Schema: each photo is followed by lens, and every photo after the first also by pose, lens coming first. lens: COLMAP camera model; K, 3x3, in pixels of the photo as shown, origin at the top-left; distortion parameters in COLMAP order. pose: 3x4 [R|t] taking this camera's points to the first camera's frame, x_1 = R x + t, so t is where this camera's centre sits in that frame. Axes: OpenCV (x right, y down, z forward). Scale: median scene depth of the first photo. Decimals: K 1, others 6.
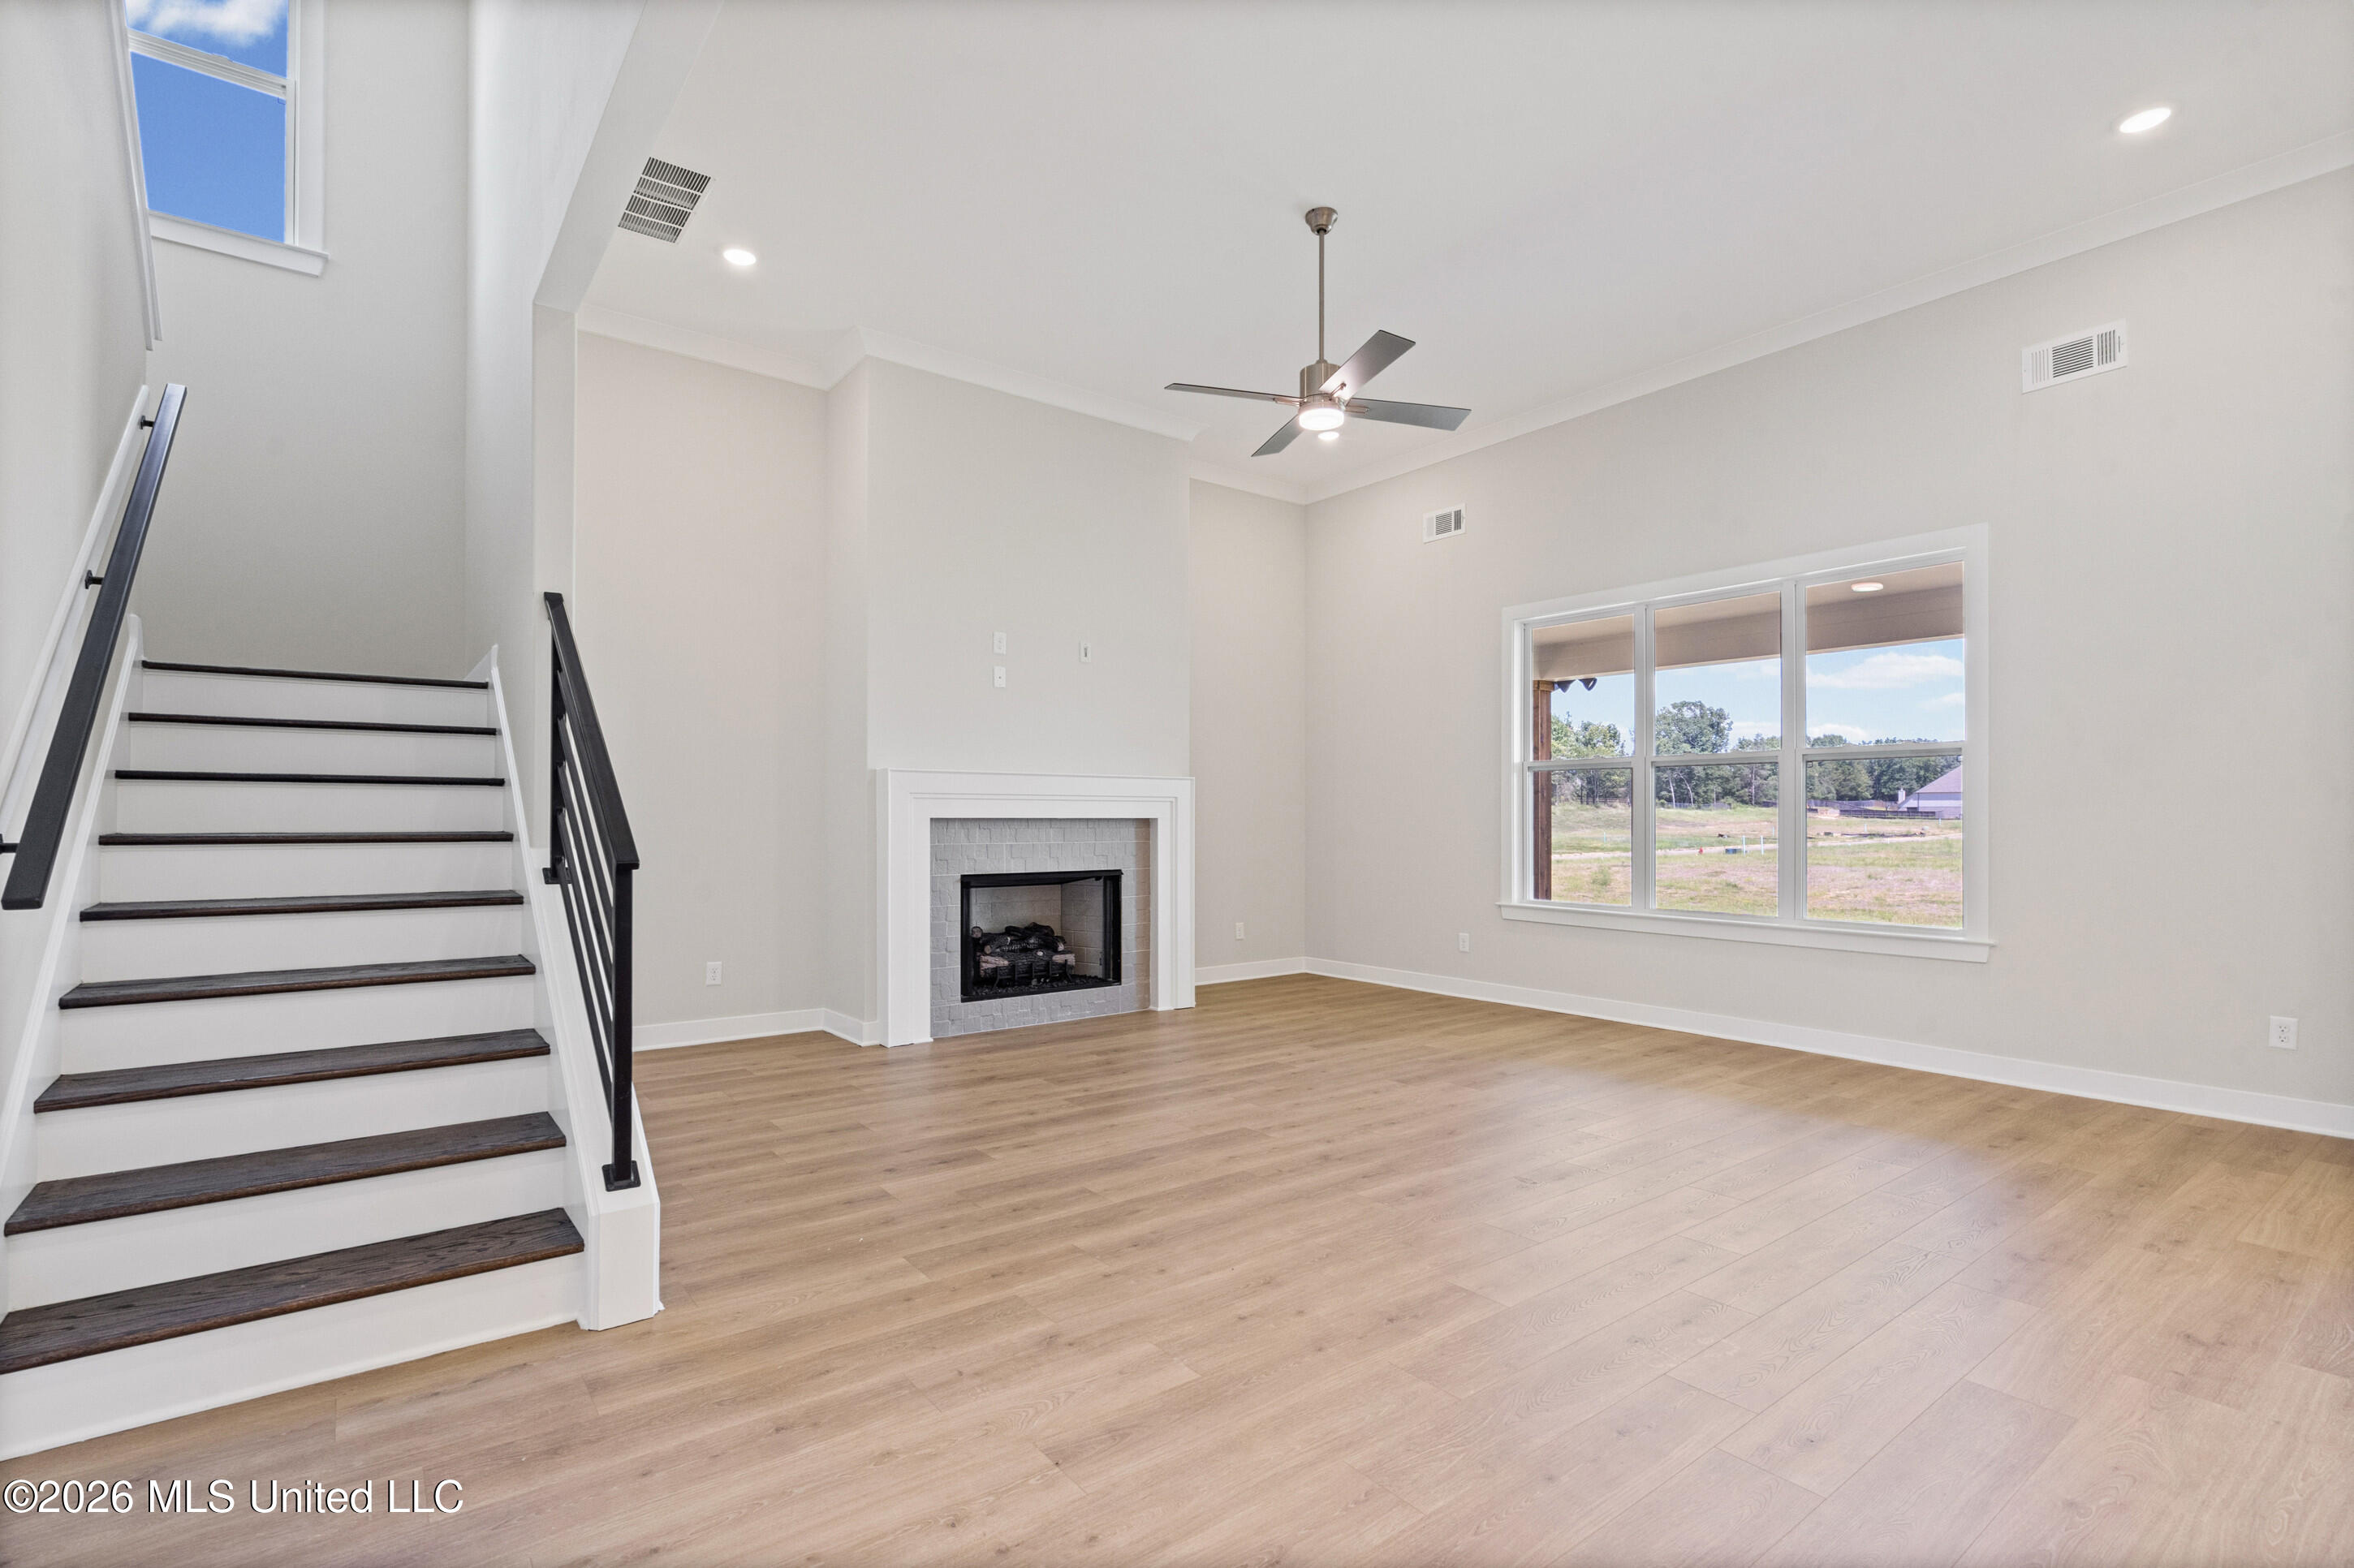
lens RADIAL K [[1079.3, 0, 1170.9], [0, 1079.3, 822.0], [0, 0, 1]] dist [-0.009106, 0.003068]
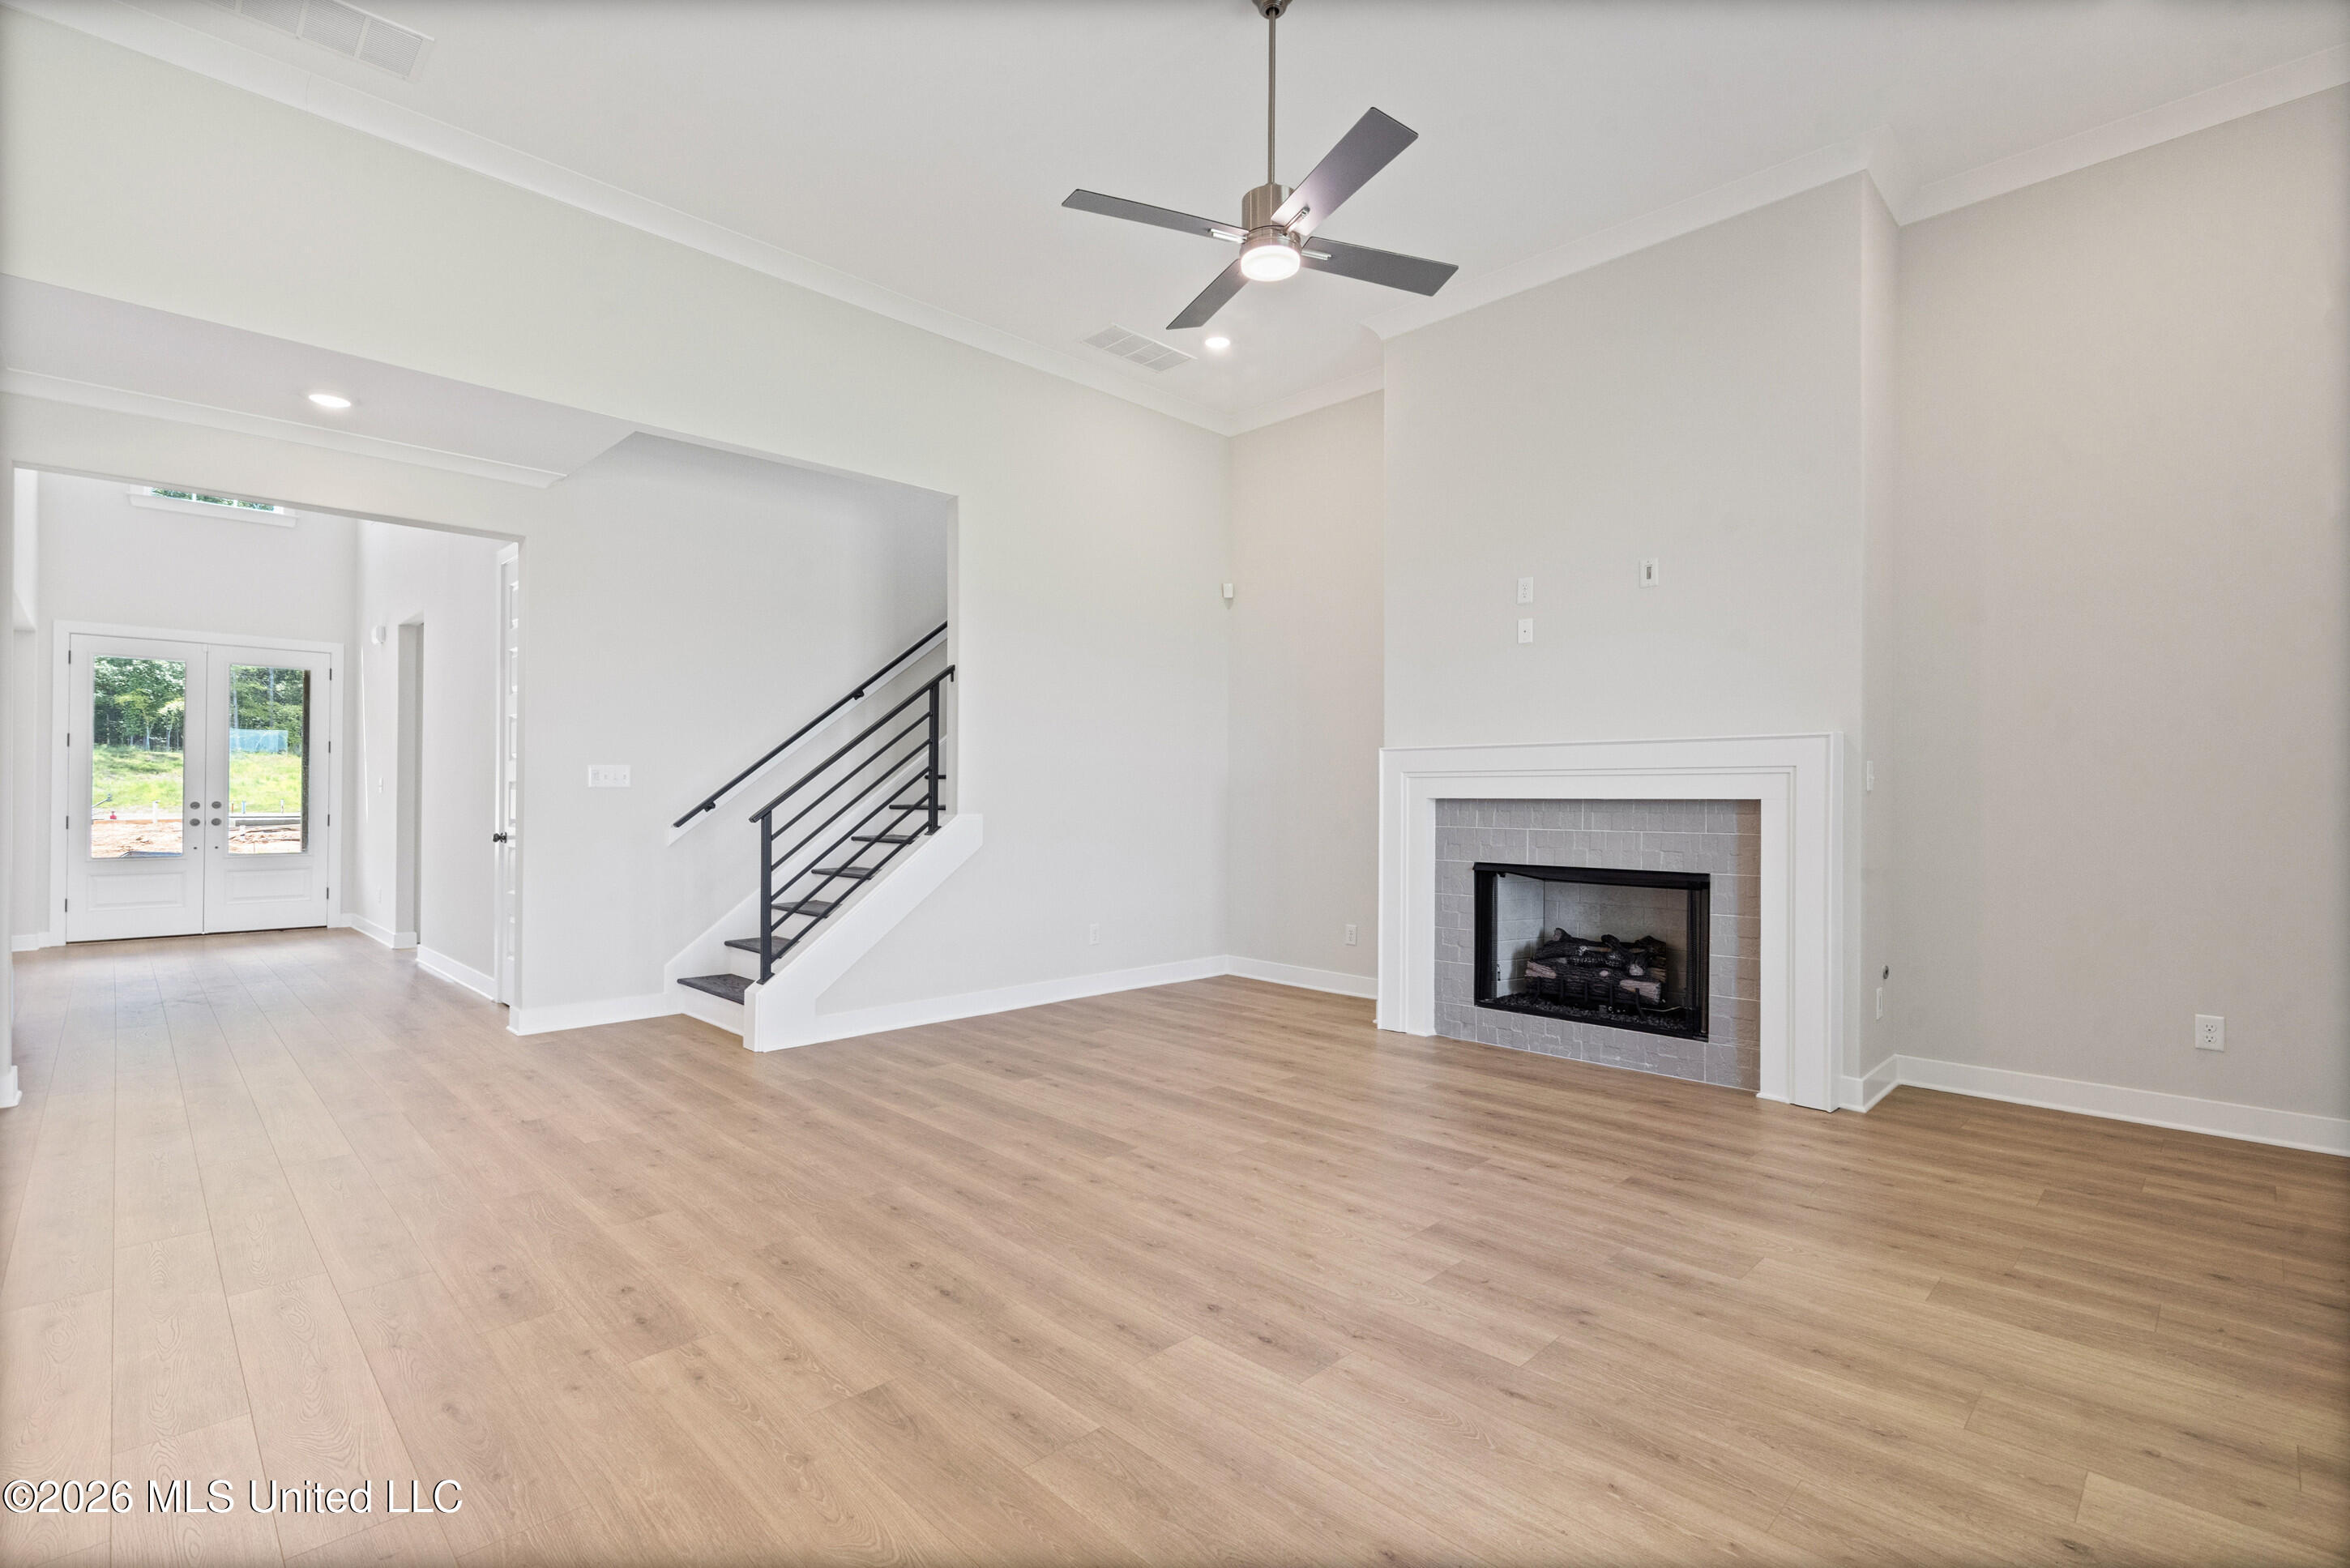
lens RADIAL K [[1077.5, 0, 1146.2], [0, 1077.5, 789.9], [0, 0, 1]] dist [-0.009106, 0.003068]
pose [[0.116736, -0.009199, -0.993120, 0.870923], [-0.006219, 0.999931, -0.009993, -0.000143], [0.993143, 0.007343, 0.116671, 0.830838]]
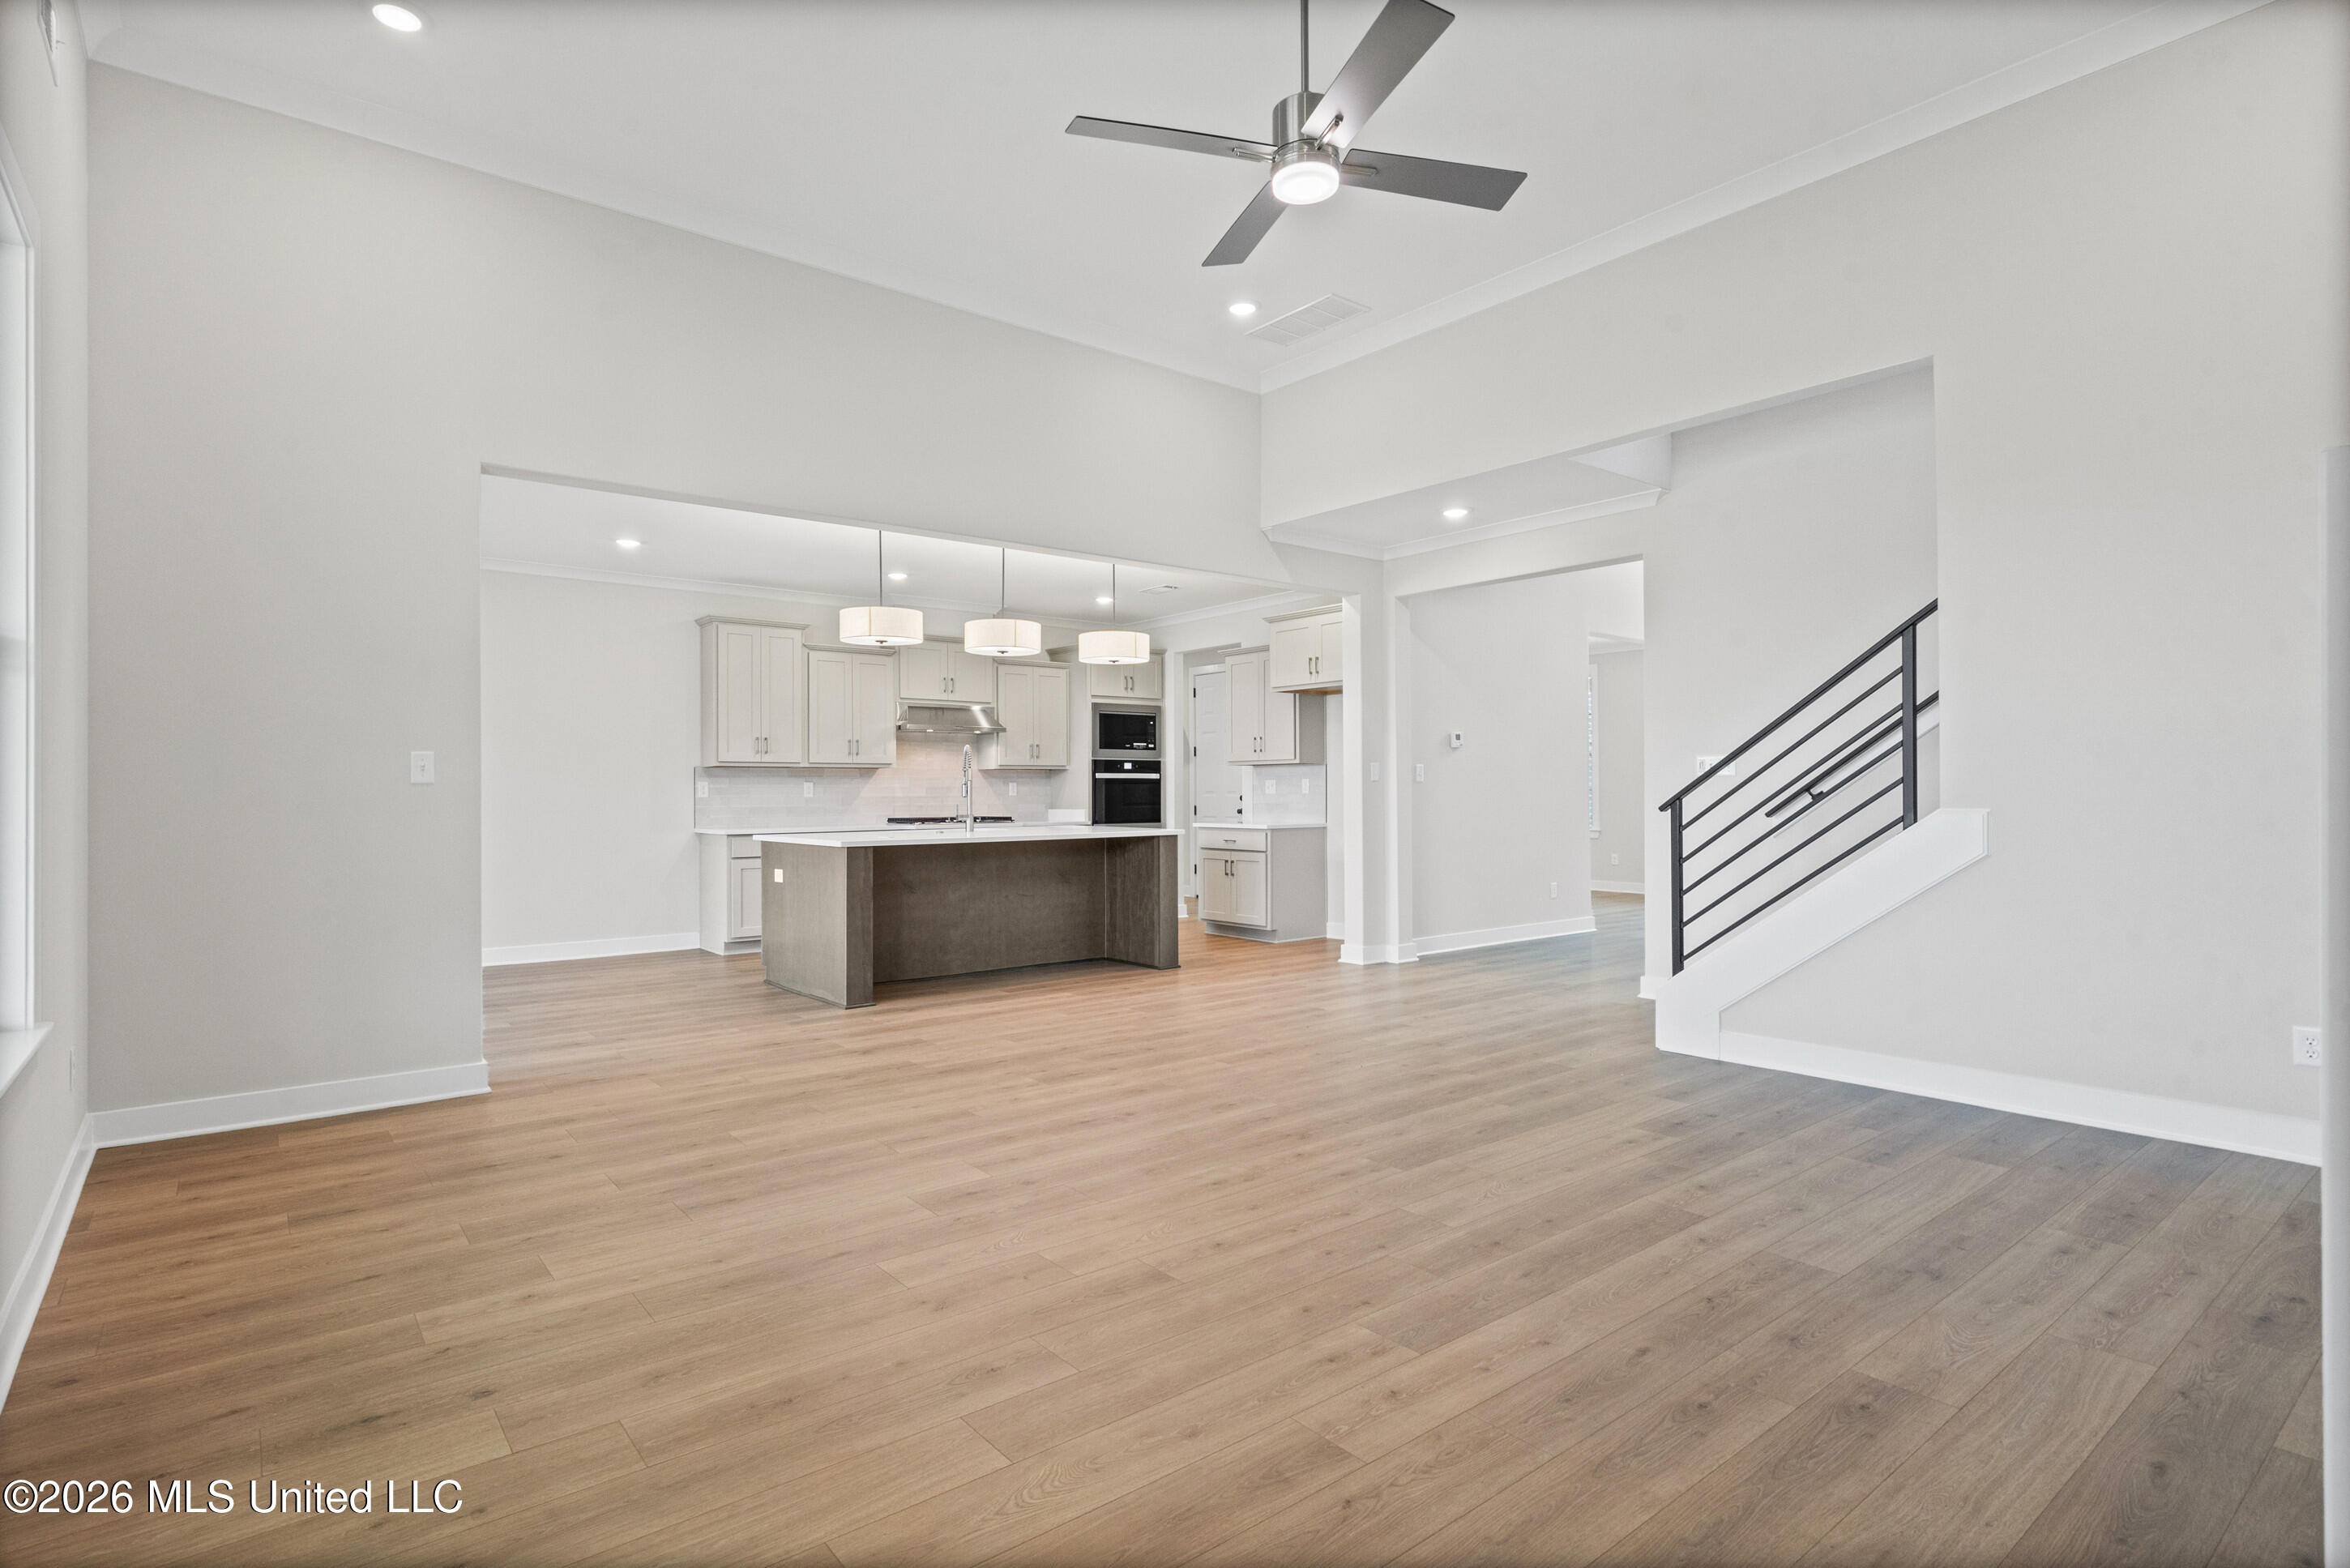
lens RADIAL K [[1169.2, 0, 1158.4], [0, 1169.2, 781.6], [0, 0, 1]] dist [0.002743, -0.000059]
pose [[-0.999821, 0.003403, -0.018593, 0.245133], [0.003415, 0.999994, -0.000614, -0.005636], [0.018591, -0.000677, -0.999827, 1.719776]]
